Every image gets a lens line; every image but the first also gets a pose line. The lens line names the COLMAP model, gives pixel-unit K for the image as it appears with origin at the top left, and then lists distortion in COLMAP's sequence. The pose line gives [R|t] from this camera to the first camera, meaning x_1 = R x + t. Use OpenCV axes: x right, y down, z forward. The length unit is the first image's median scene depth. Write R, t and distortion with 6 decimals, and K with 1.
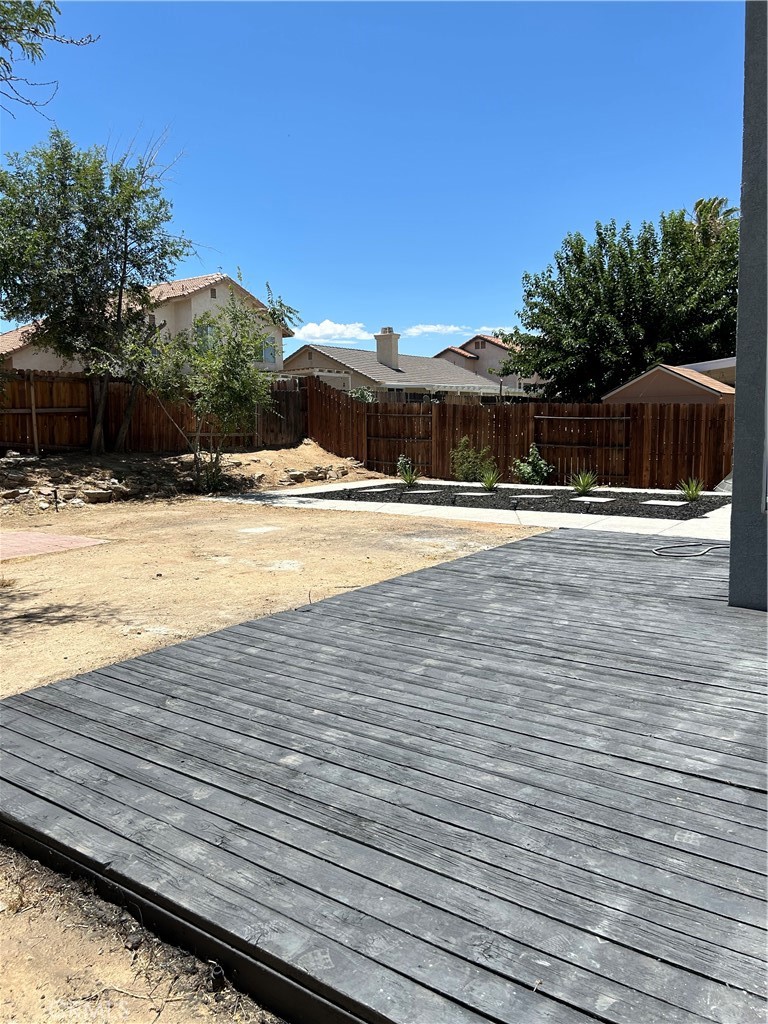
lens RADIAL K [[779.1, 0, 390.5], [0, 779.1, 505.6], [0, 0, 1]] dist [0.027987, -0.015301]
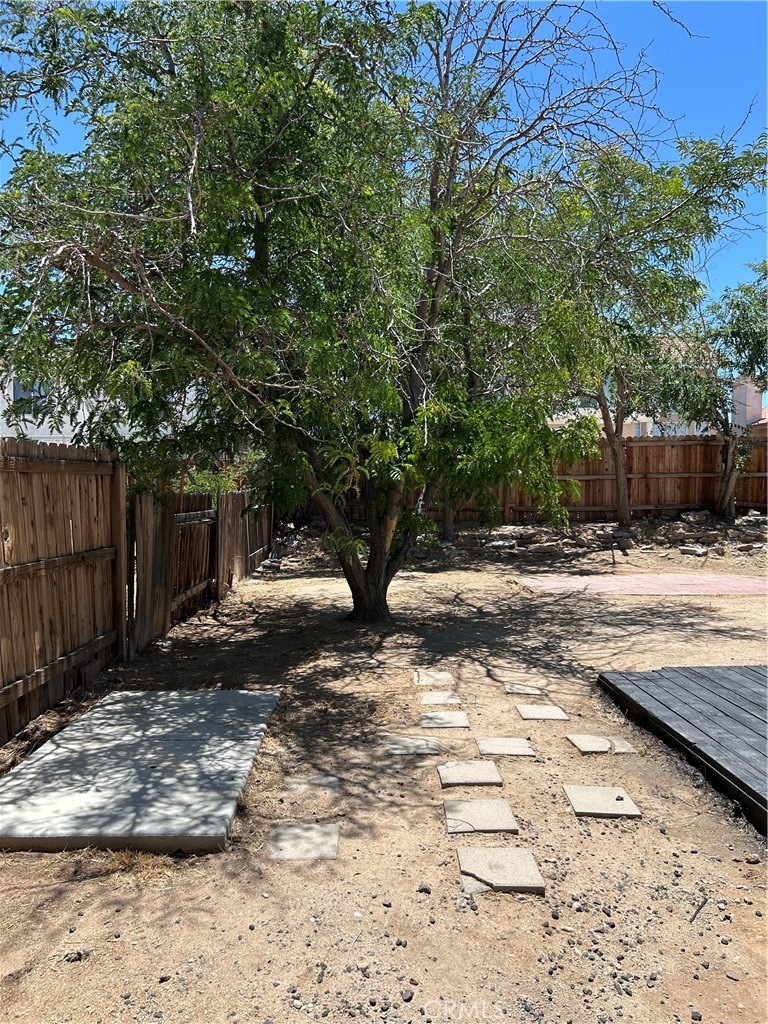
lens RADIAL K [[779.1, 0, 386.4], [0, 779.1, 511.2], [0, 0, 1]] dist [0.027987, -0.015301]
pose [[0.606505, 0.023862, -0.794722, 0.298885], [-0.085530, 0.995707, -0.035376, 0.054279], [0.790466, 0.089428, 0.605942, -0.292951]]
